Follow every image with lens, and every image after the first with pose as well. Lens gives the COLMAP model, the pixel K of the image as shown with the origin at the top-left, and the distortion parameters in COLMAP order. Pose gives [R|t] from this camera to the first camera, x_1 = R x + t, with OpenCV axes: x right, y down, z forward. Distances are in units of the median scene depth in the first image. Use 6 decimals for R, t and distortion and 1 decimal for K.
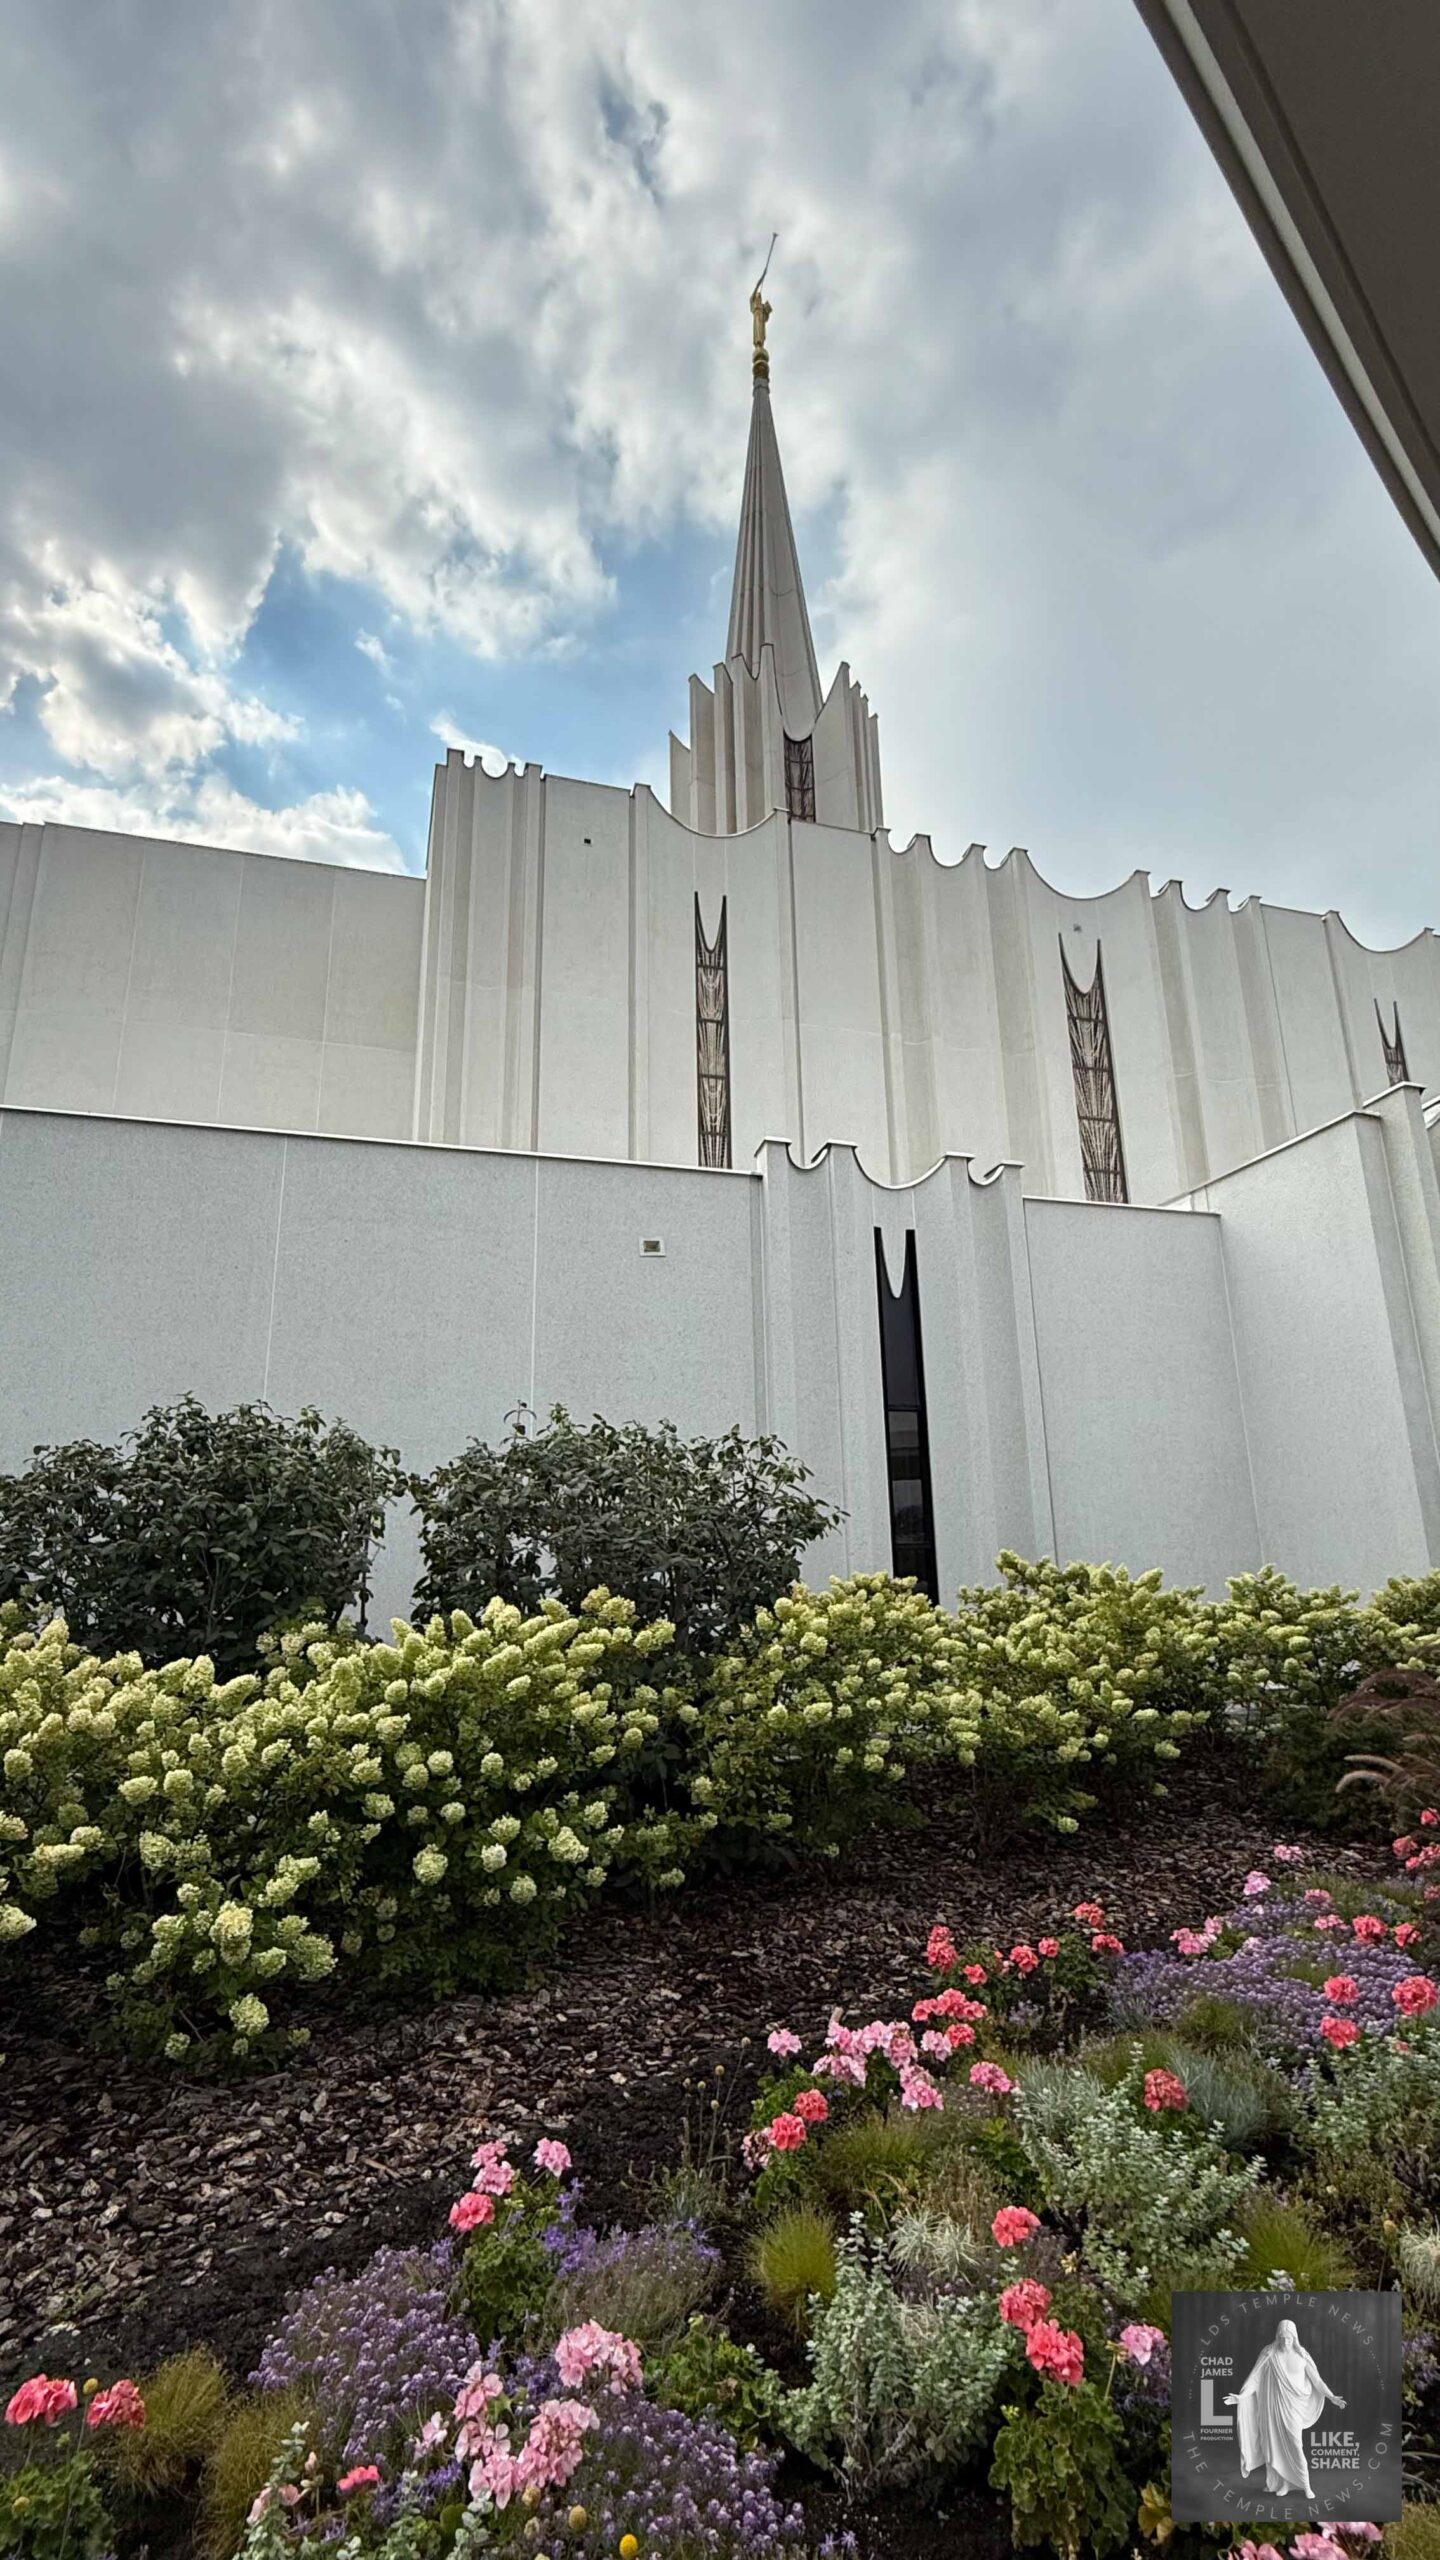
lens RADIAL K [[1160.3, 0, 722.4], [0, 1160.3, 1294.2], [0, 0, 1]] dist [-0.002557, 0.000171]
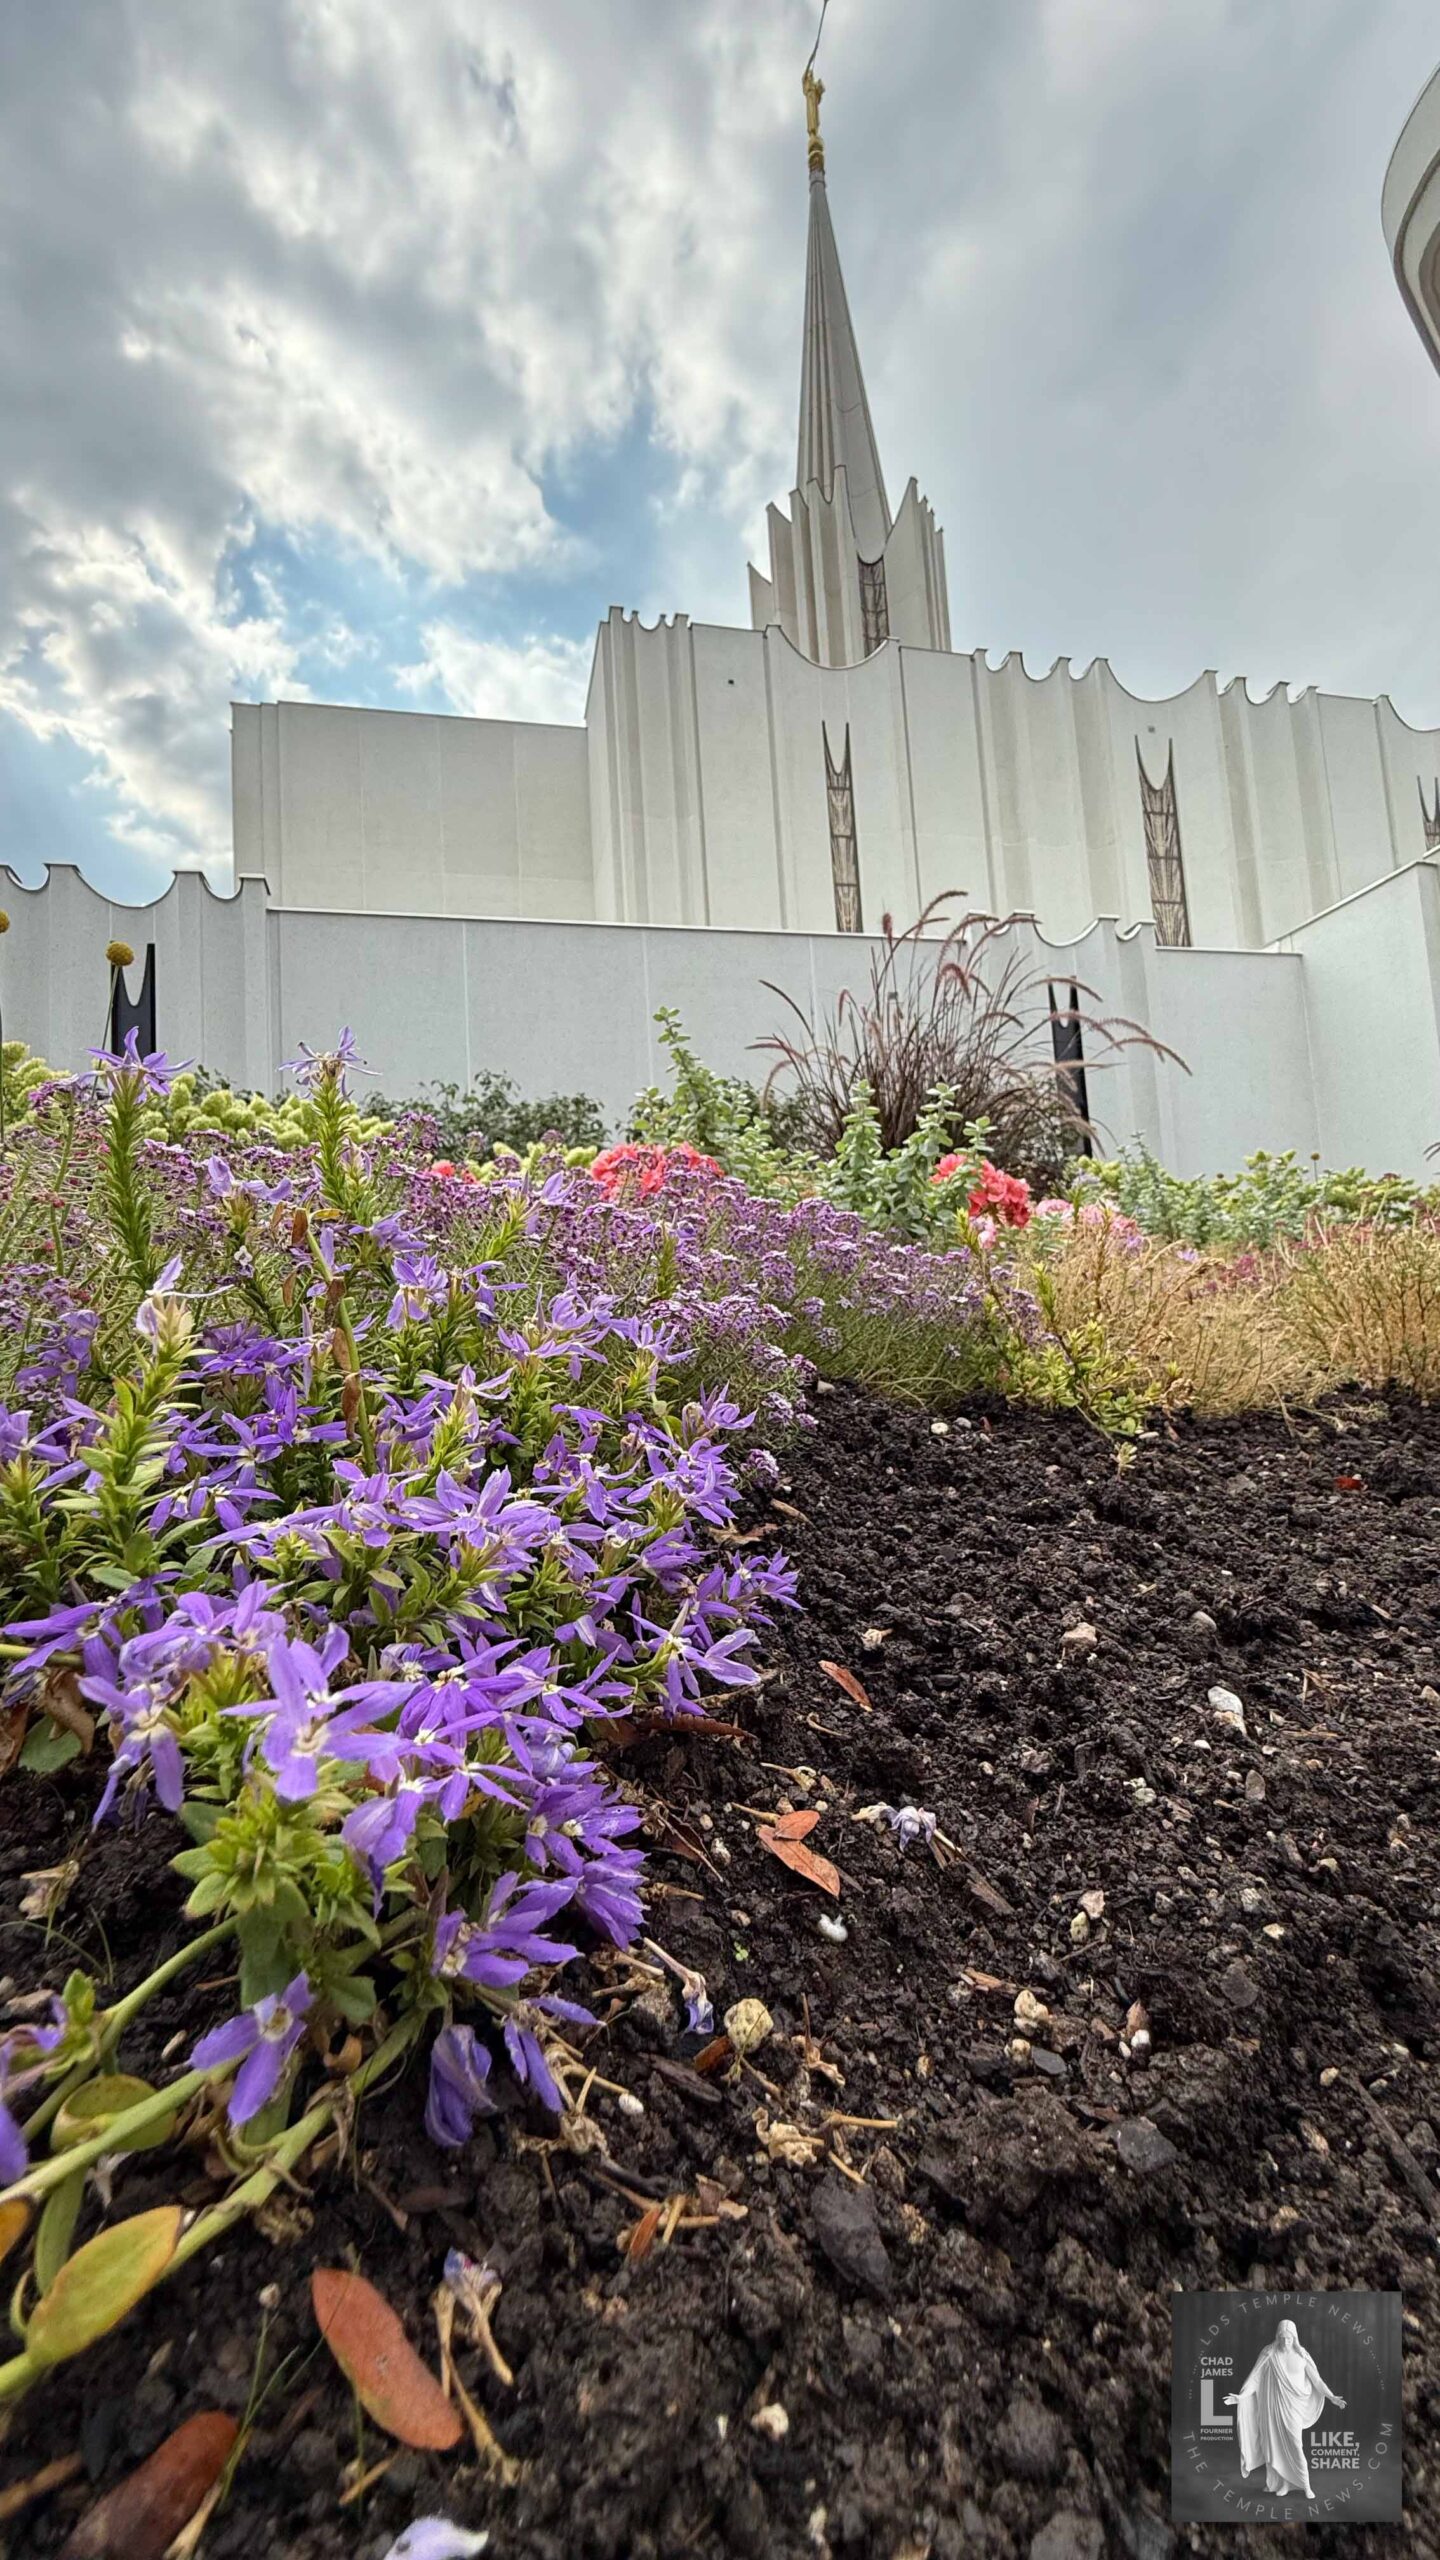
lens RADIAL K [[1045.4, 0, 721.6], [0, 1045.4, 1275.8], [0, 0, 1]] dist [0.003231, -0.000076]
pose [[0.997346, -0.043933, -0.058062, -0.081115], [0.052427, 0.986683, 0.153974, 0.034378], [0.050525, -0.156609, 0.986367, -0.123612]]
